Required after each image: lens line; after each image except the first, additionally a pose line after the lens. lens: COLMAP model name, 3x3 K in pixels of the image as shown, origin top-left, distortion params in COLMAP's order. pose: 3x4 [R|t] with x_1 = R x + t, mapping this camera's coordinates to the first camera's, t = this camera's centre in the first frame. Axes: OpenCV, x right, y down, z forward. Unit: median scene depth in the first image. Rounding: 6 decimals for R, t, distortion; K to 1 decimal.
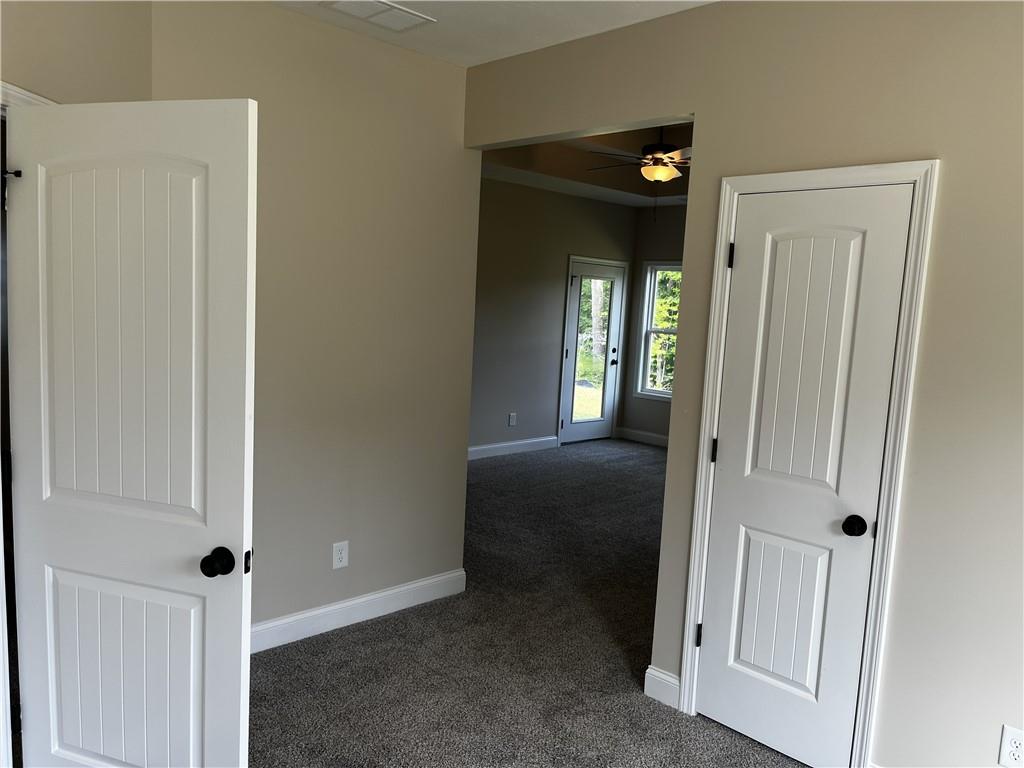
lens RADIAL K [[771.3, 0, 507.8], [0, 771.3, 384.9], [0, 0, 1]] dist [0.085192, 0.000528]
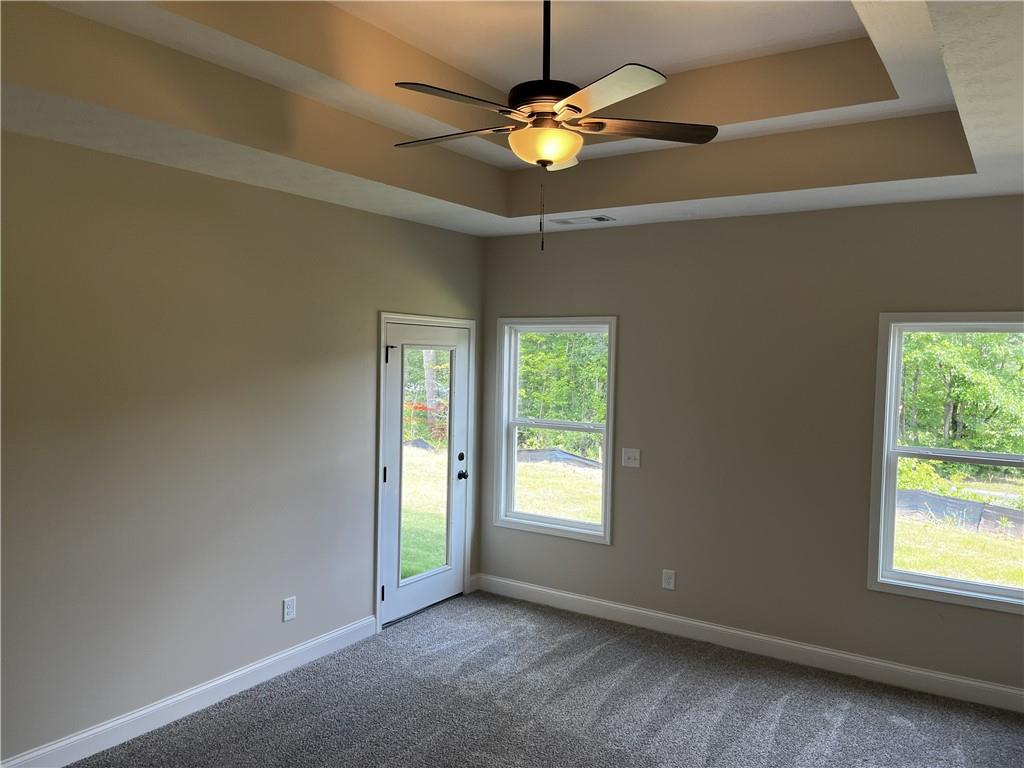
lens RADIAL K [[771.3, 0, 512.2], [0, 771.3, 387.5], [0, 0, 1]] dist [0.085192, 0.000528]
pose [[0.974670, -0.049178, 0.218175, 0.044772], [0.061006, 0.996992, -0.047807, -0.072851], [-0.215167, 0.059906, 0.974738, 0.385737]]
